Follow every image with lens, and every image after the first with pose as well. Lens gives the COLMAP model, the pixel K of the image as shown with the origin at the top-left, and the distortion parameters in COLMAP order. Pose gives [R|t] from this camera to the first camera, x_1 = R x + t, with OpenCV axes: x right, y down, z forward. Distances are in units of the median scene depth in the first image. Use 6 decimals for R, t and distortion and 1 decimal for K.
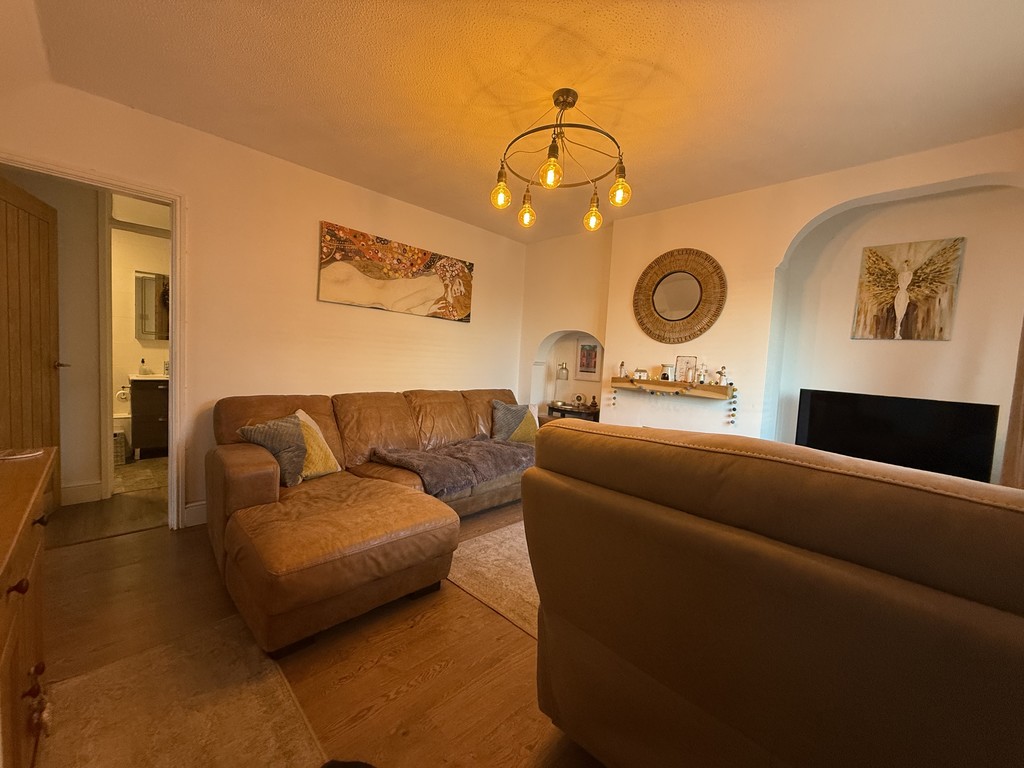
lens RADIAL K [[413.6, 0, 510.6], [0, 413.6, 385.2], [0, 0, 1]] dist [0.000514, 0.000322]
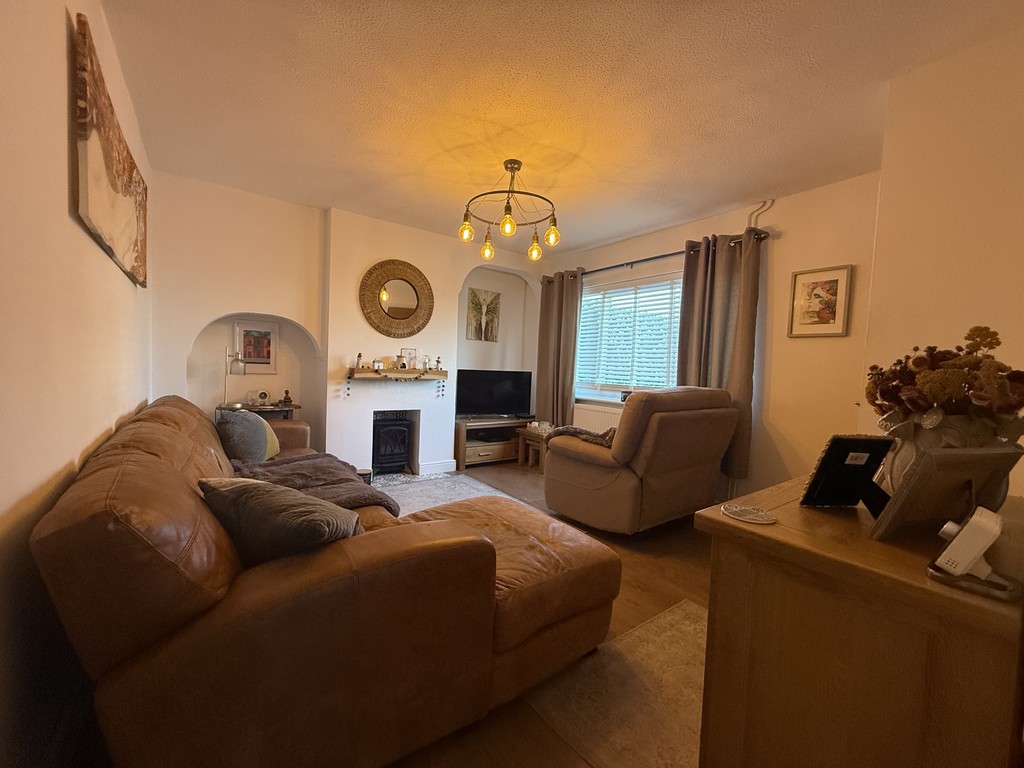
lens RADIAL K [[413.6, 0, 510.3], [0, 413.6, 385.2], [0, 0, 1]] dist [0.000514, 0.000322]
pose [[0.131657, -0.095559, 0.986679, -0.821609], [0.033845, 0.995196, 0.091867, -0.067353], [-0.990717, 0.021300, 0.134259, 0.546827]]
